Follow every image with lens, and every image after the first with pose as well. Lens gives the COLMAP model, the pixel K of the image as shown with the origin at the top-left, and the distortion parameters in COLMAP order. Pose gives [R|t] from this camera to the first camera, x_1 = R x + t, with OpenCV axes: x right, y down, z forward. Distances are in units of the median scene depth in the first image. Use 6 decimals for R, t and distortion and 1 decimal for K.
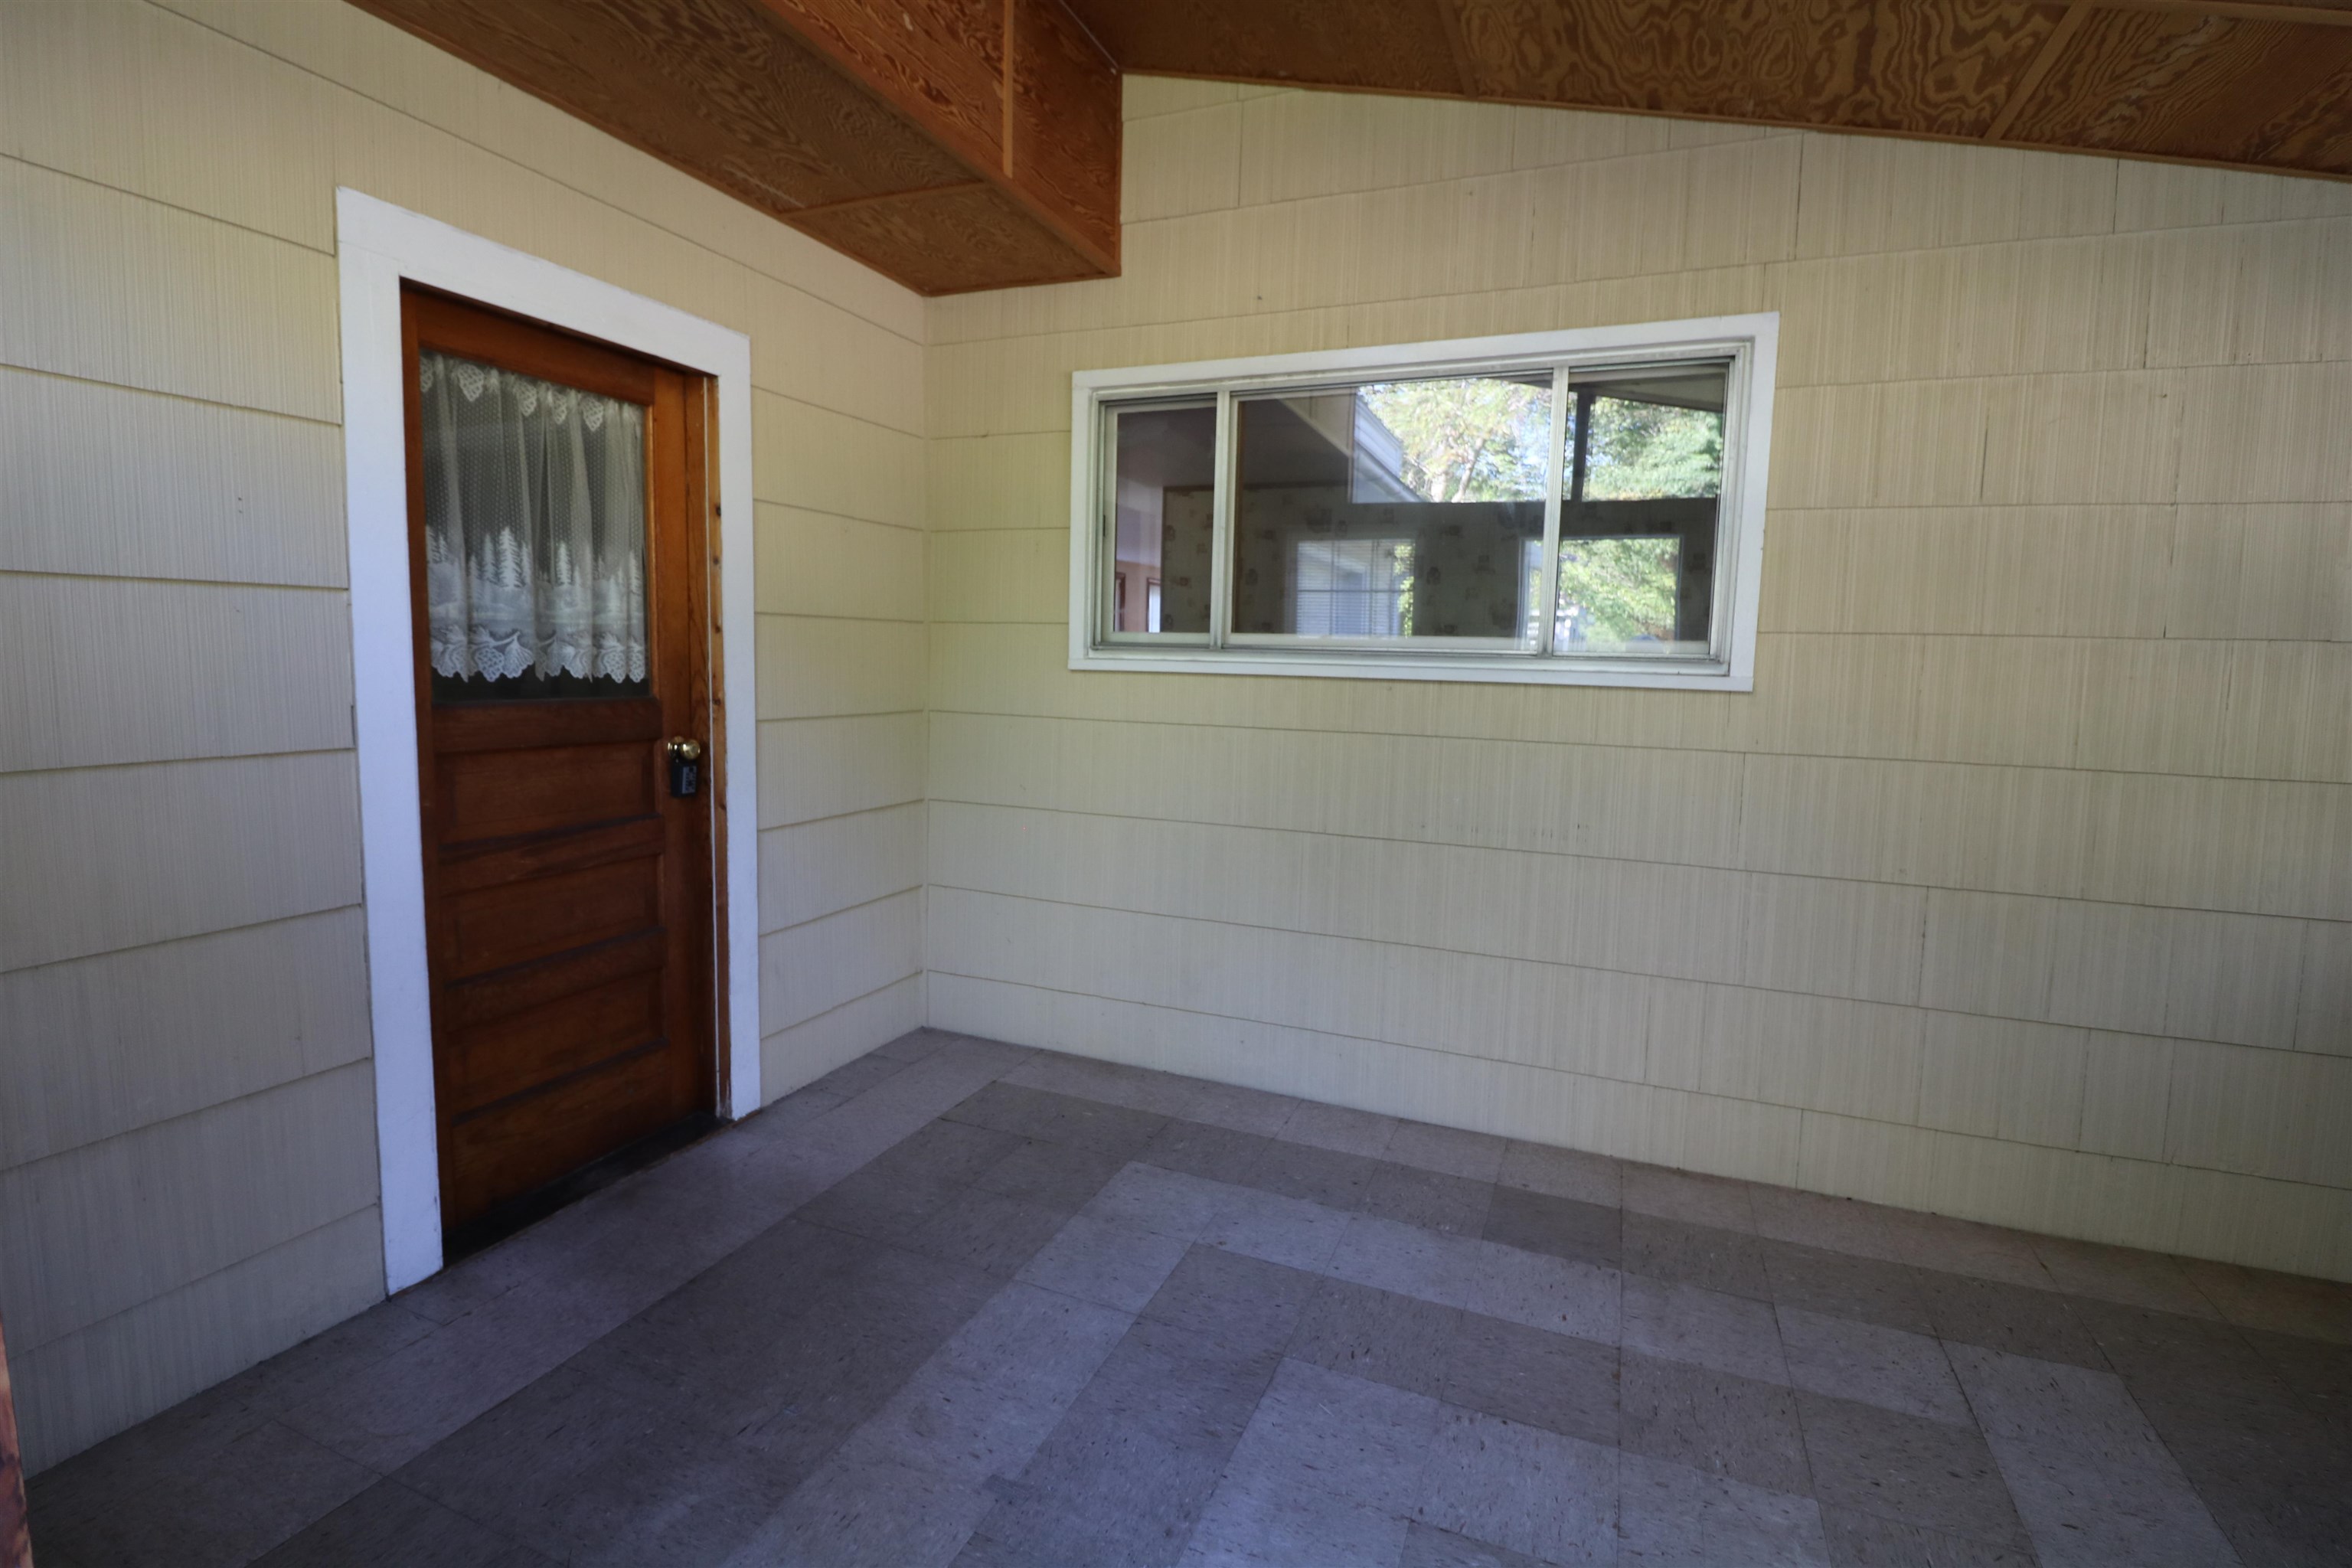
lens RADIAL K [[1082.2, 0, 1169.8], [0, 1082.2, 767.3], [0, 0, 1]] dist [-0.011592, -0.006860]
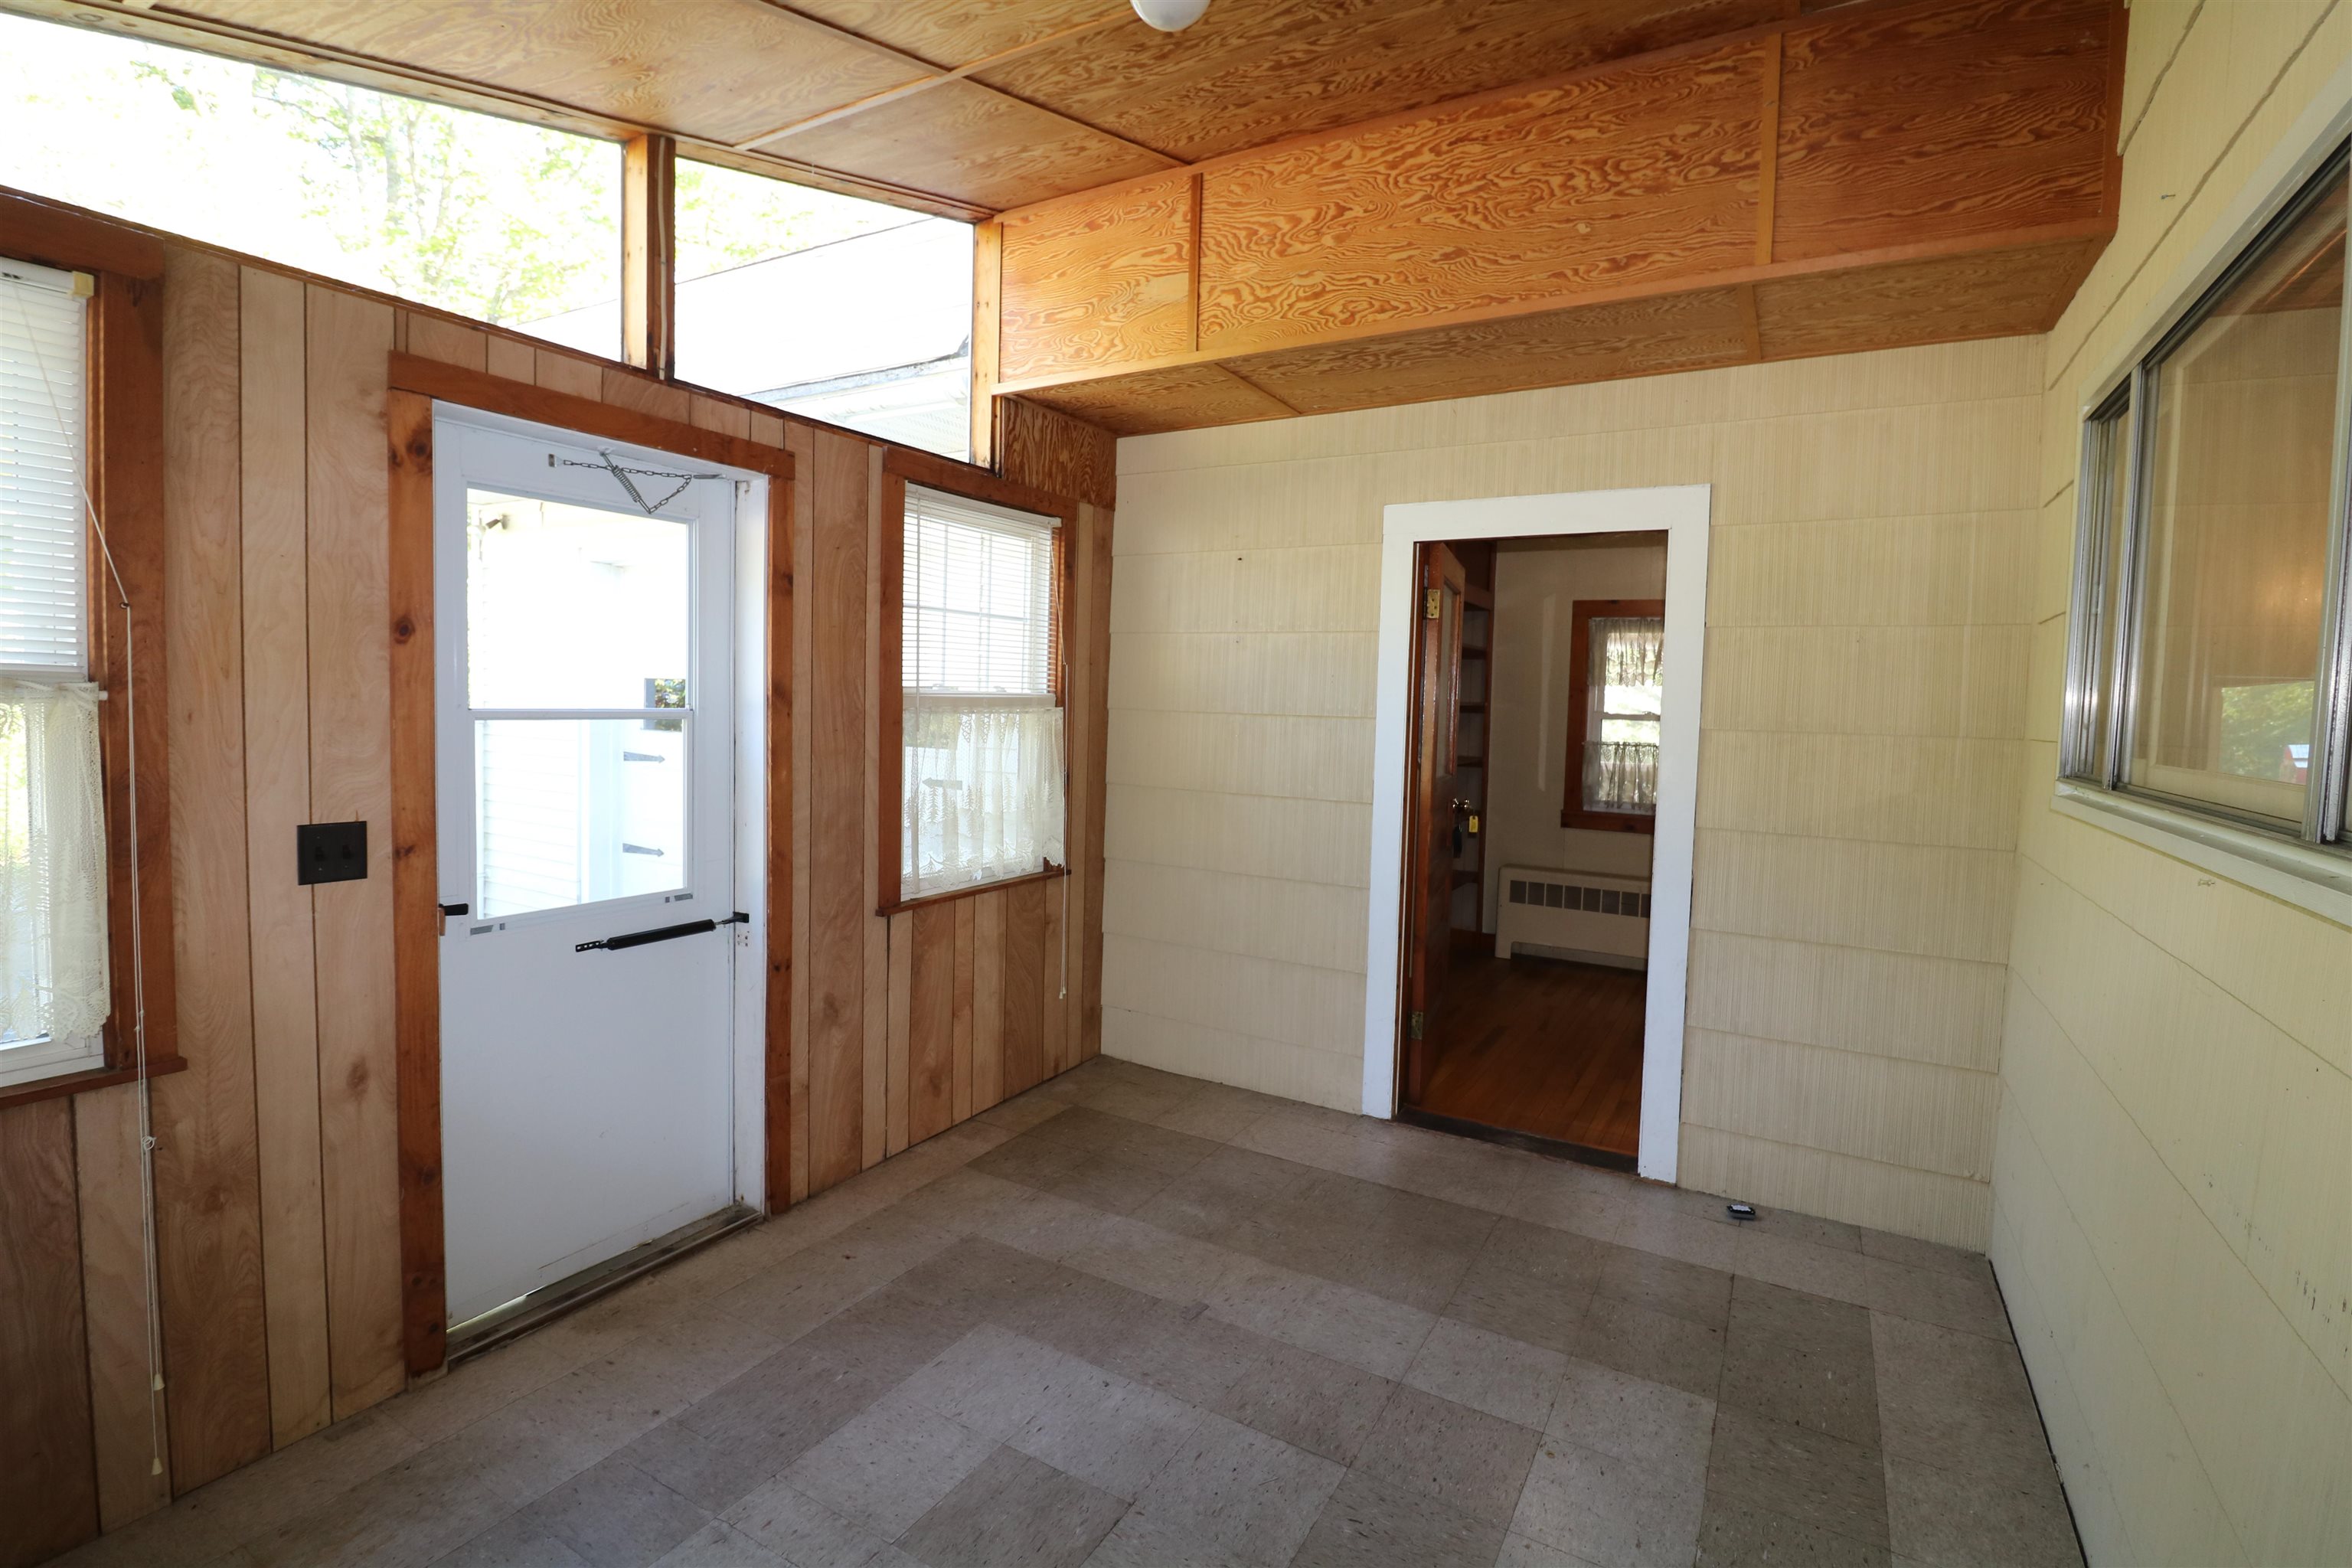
lens RADIAL K [[1082.2, 0, 1181.8], [0, 1082.2, 767.4], [0, 0, 1]] dist [-0.011592, -0.006860]
pose [[-0.129460, 0.037760, -0.990865, 0.975275], [-0.131723, 0.989764, 0.054928, -0.120496], [0.982797, 0.137631, -0.123161, 0.784487]]
